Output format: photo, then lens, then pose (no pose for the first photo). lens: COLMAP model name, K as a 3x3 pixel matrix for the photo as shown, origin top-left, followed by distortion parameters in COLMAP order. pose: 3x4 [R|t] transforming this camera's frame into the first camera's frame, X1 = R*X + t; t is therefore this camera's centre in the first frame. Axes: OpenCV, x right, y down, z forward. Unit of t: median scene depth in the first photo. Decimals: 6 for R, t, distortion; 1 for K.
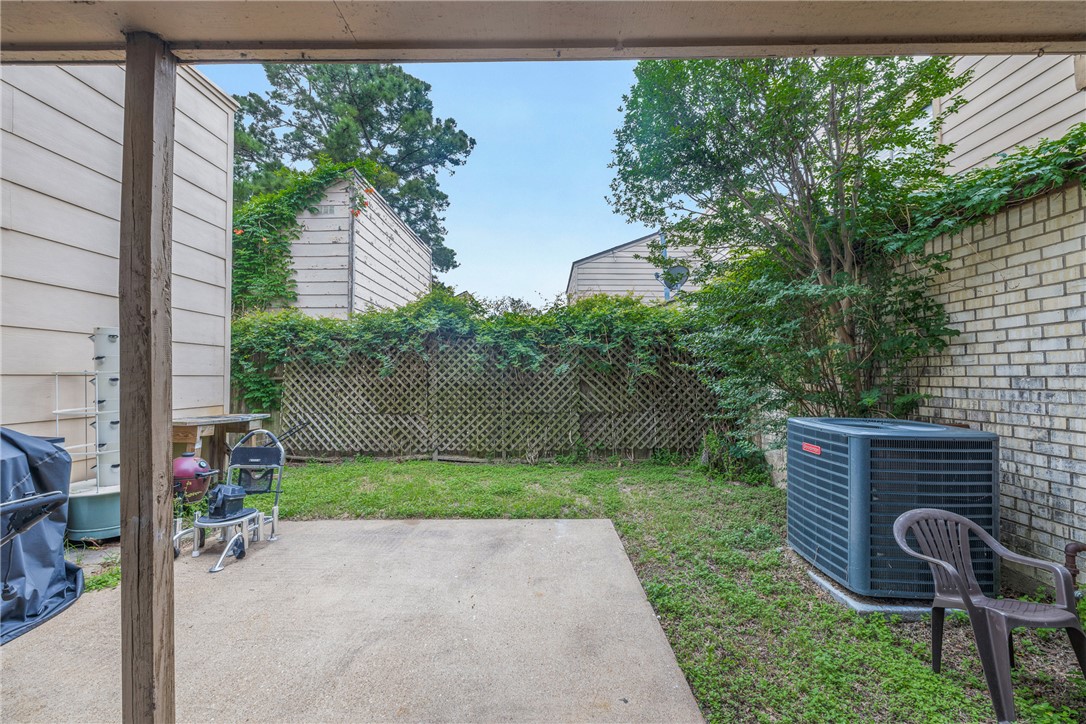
lens RADIAL K [[457.3, 0, 540.2], [0, 457.3, 360.0], [0, 0, 1]] dist [0.002835, 0.000413]
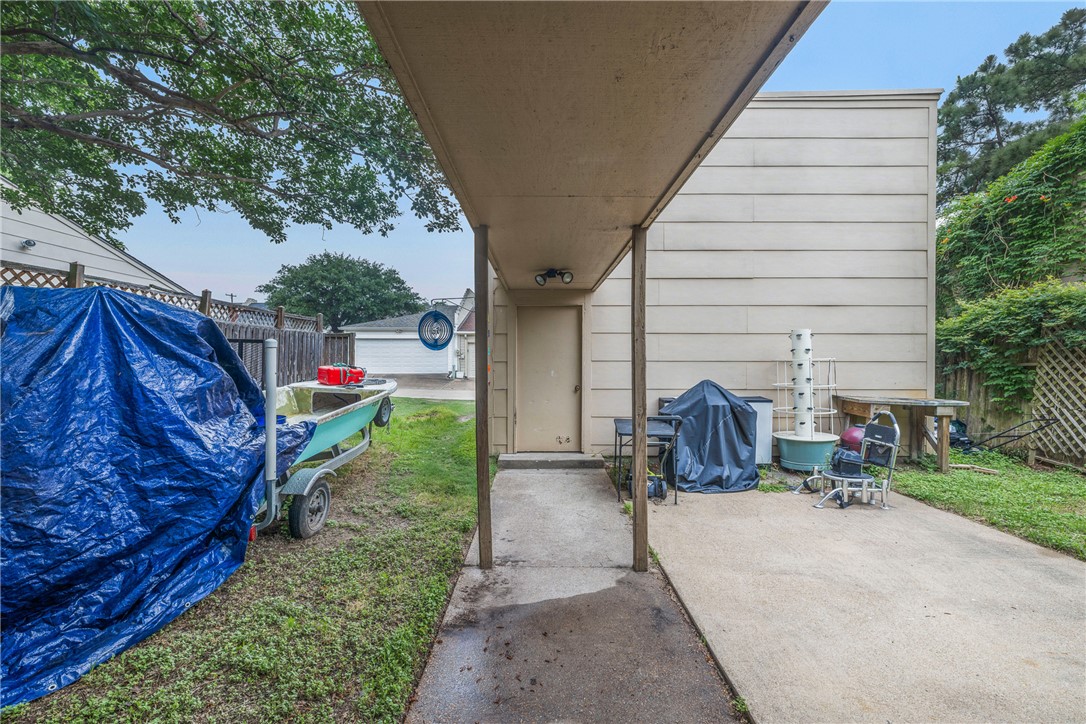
lens RADIAL K [[457.3, 0, 541.0], [0, 457.3, 362.3], [0, 0, 1]] dist [0.002835, 0.000413]
pose [[0.012734, 0.009700, -0.999872, 0.289247], [0.035733, 0.999310, 0.010149, -0.005511], [0.999280, -0.035858, 0.012378, 0.081756]]
